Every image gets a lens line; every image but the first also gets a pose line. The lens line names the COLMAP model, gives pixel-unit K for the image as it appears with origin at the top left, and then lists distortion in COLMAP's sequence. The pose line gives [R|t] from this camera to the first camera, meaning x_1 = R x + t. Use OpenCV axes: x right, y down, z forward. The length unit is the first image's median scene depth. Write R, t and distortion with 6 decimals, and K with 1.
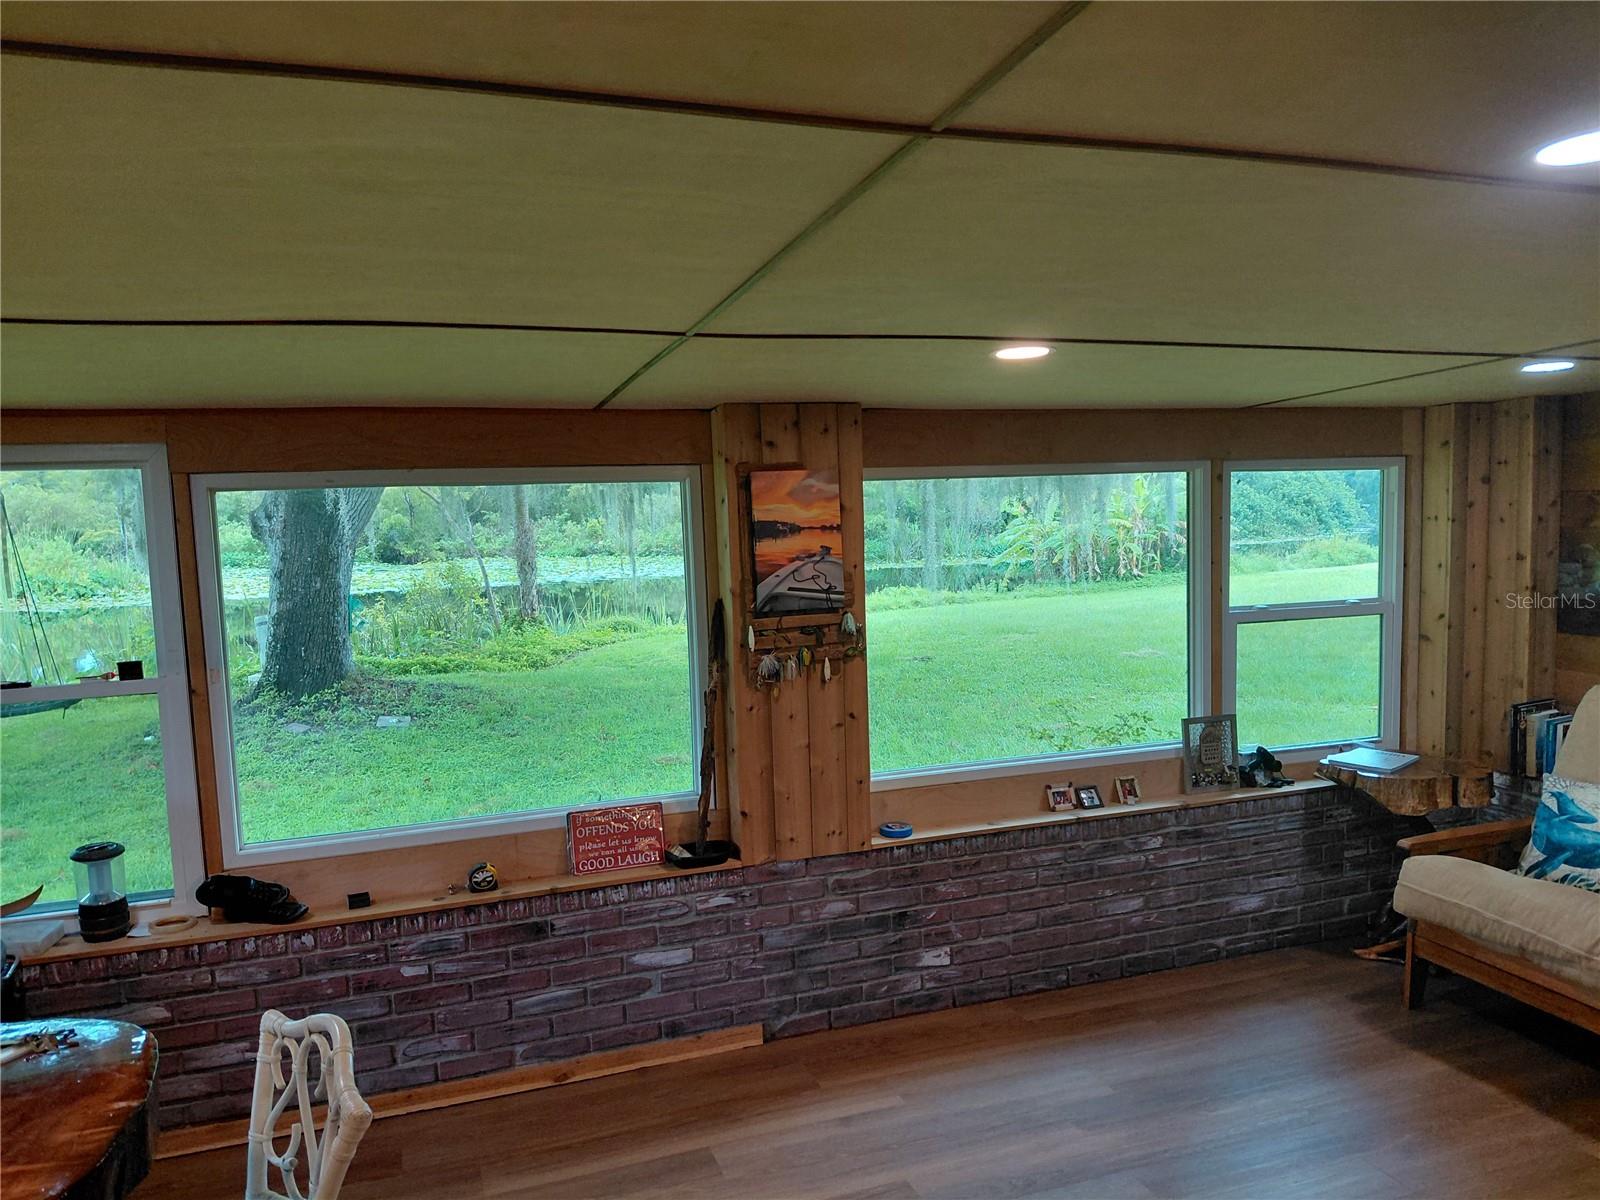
lens RADIAL K [[1149.4, 0, 800.0], [0, 1149.4, 600.0], [0, 0, 1]] dist [0.081508, -0.093488]
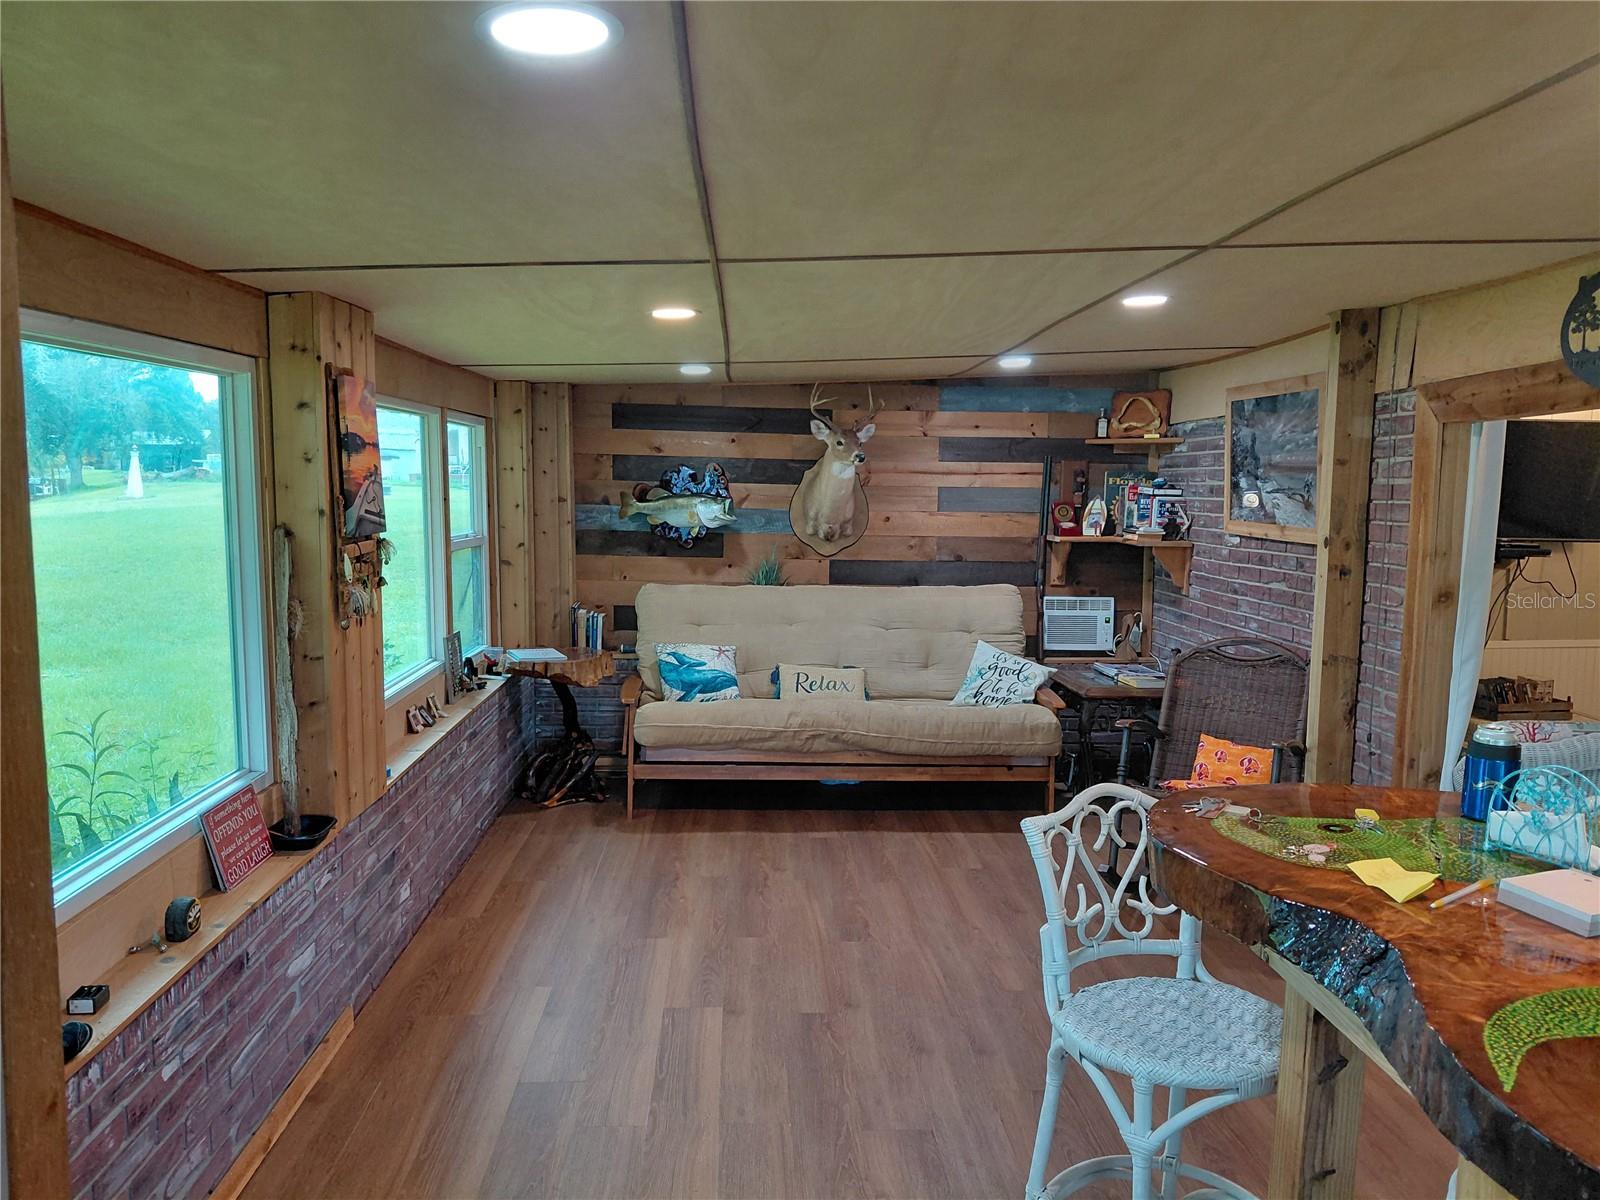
lens RADIAL K [[1181.3, 0, 800.0], [0, 1181.3, 600.0], [0, 0, 1]] dist [0.000169, -0.001105]
pose [[0.287933, -0.062531, 0.955607, -0.681984], [0.044318, 0.997667, 0.051930, 0.022629], [-0.956625, 0.027398, 0.290032, 0.354453]]
